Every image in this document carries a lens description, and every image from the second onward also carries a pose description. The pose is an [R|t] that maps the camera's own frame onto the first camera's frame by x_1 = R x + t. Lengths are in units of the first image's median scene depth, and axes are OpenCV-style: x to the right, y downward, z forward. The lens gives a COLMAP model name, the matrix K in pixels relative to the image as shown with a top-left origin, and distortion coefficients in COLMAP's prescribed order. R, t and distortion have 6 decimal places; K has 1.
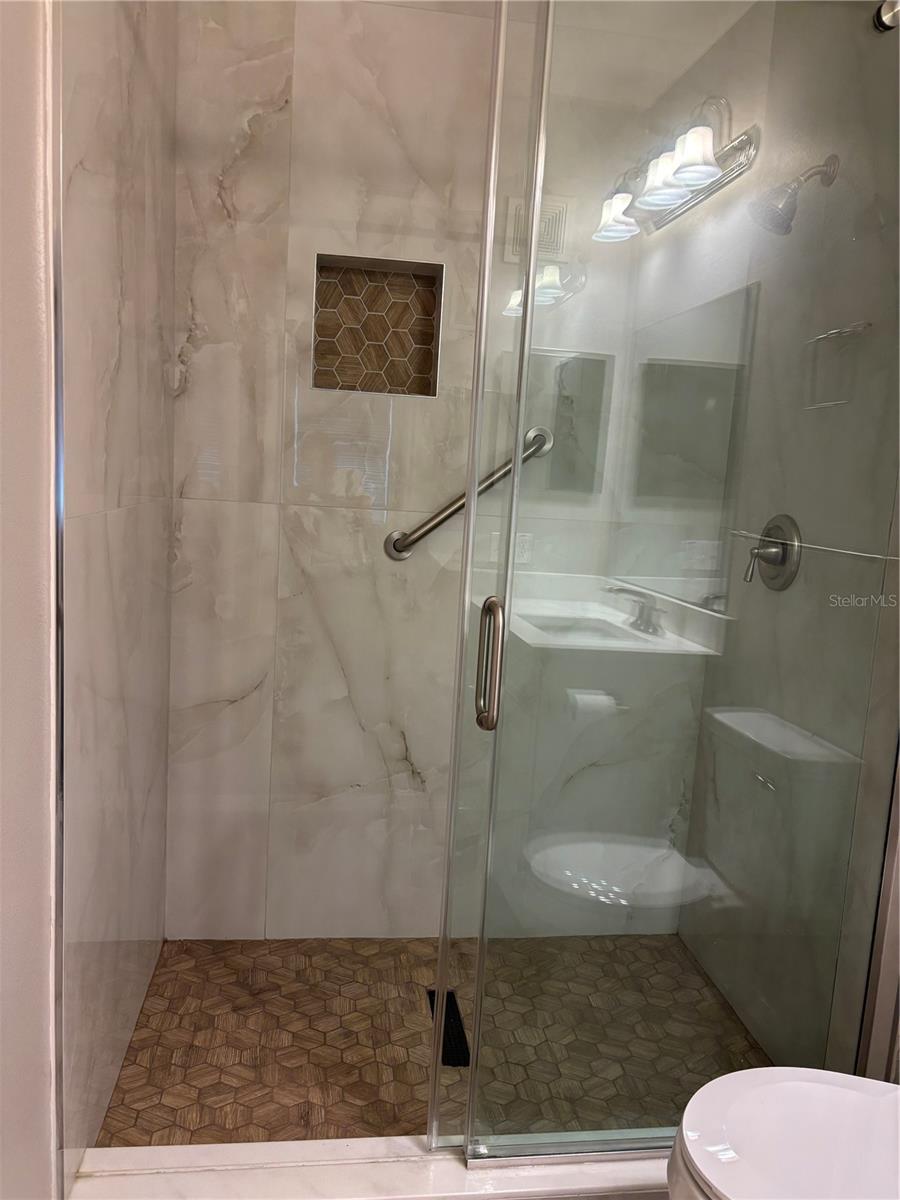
lens RADIAL K [[889.6, 0, 450.0], [0, 889.6, 600.0], [0, 0, 1]] dist [0.007630, 0.003979]
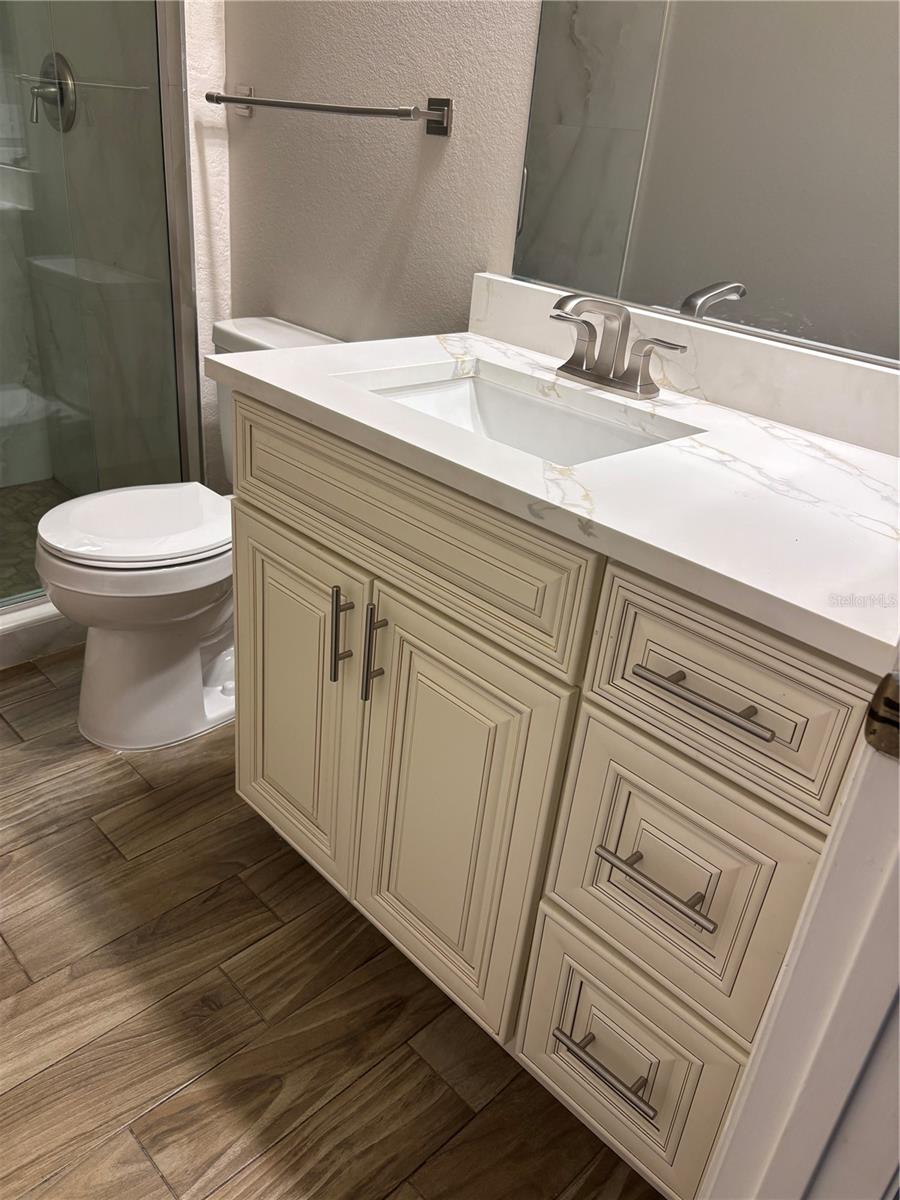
lens RADIAL K [[889.6, 0, 450.0], [0, 889.6, 600.0], [0, 0, 1]] dist [0.007630, 0.003979]
pose [[0.792347, -0.269619, 0.547258, -0.017473], [0.031113, 0.913732, 0.405124, 0.083287], [-0.609277, -0.303972, 0.732382, -0.277349]]
